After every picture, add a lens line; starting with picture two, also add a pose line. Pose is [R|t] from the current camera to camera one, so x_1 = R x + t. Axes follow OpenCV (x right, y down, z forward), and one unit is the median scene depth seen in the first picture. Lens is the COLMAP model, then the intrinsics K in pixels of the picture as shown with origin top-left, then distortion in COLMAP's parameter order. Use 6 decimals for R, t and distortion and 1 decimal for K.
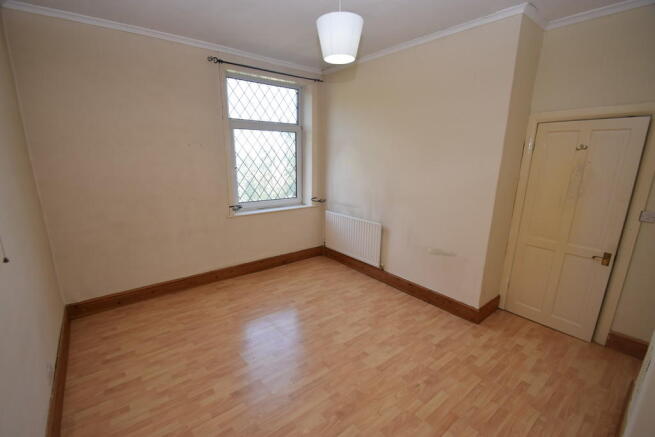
lens RADIAL K [[287.2, 0, 321.2], [0, 287.2, 229.3], [0, 0, 1]] dist [-0.016801, -0.000589]
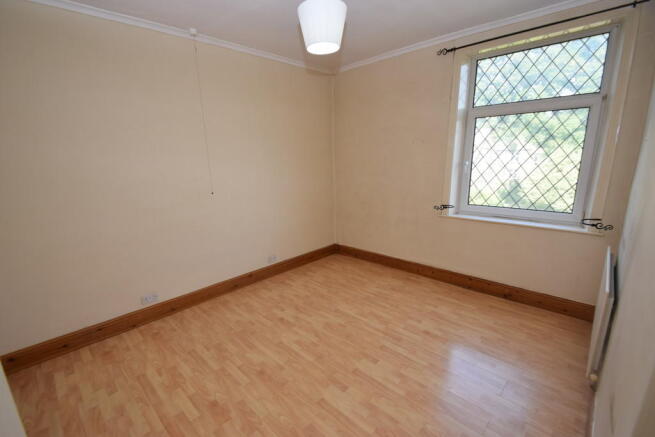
lens RADIAL K [[287.2, 0, 321.2], [0, 287.2, 229.3], [0, 0, 1]] dist [-0.016801, -0.000589]
pose [[0.125759, 0.228542, -0.965377, 0.623079], [-0.216620, 0.955948, 0.198091, -0.115082], [0.968122, 0.184209, 0.169726, 0.525608]]
